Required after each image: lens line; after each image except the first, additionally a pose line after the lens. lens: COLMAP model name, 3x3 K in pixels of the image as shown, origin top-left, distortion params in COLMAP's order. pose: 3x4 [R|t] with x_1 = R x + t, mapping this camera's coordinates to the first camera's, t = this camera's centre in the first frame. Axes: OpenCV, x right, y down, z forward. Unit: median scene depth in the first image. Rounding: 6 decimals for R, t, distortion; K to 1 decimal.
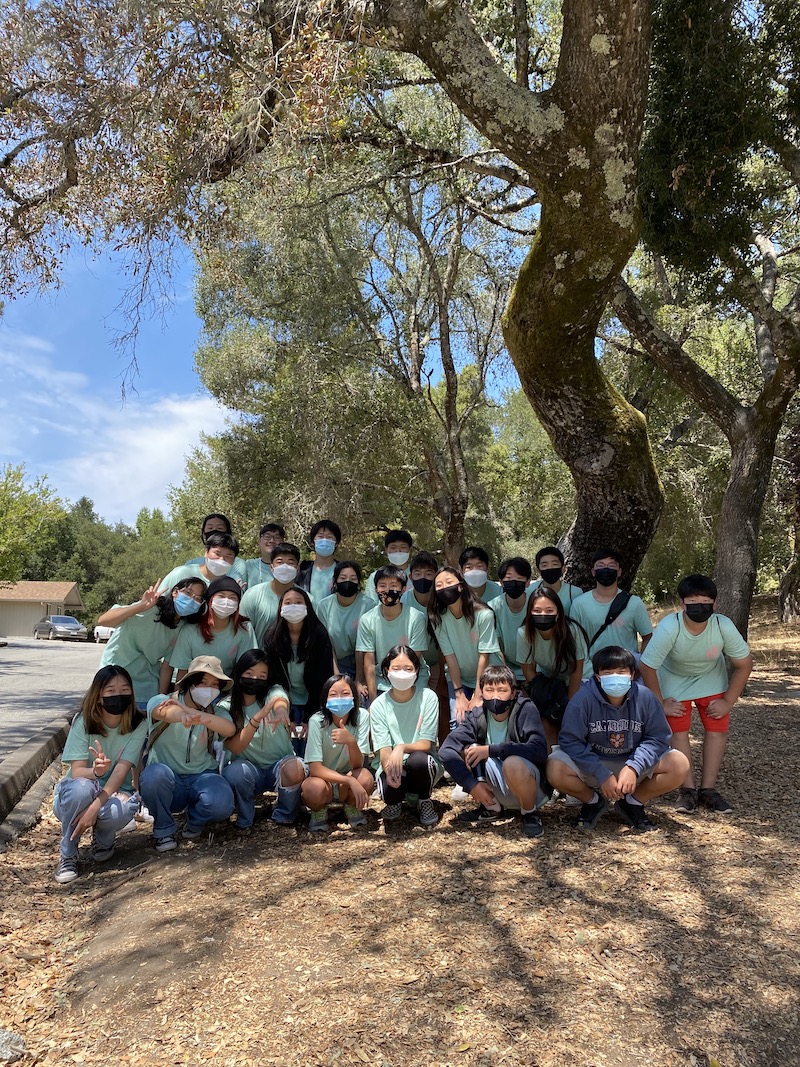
lens RADIAL K [[699.4, 0, 400.0], [0, 699.4, 533.5], [0, 0, 1]] dist [0.027011, -0.003747]
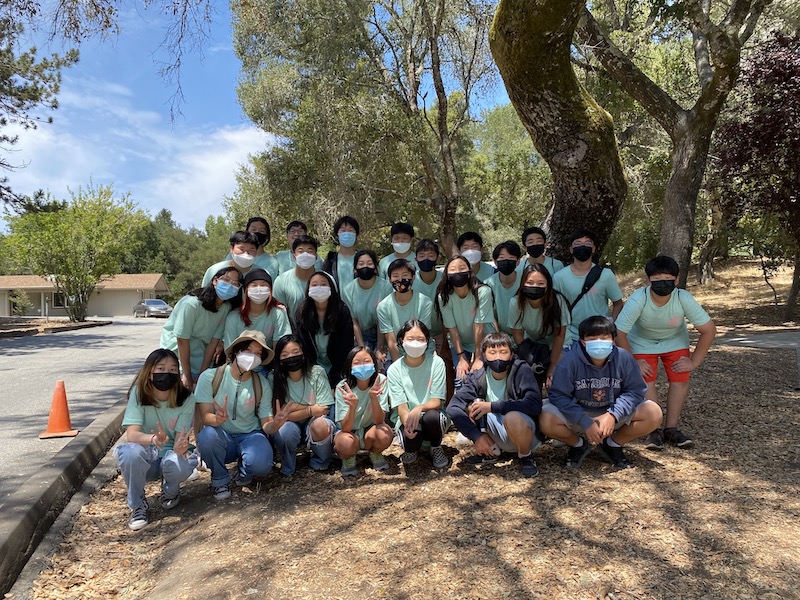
lens RADIAL K [[524.4, 0, 400.0], [0, 524.4, 300.0], [0, 0, 1]] dist [0.027011, -0.003747]
pose [[0.999232, -0.036278, -0.014812, -0.003864], [0.037956, 0.990013, 0.135773, 0.005868], [0.009739, -0.136231, 0.990629, 0.133245]]
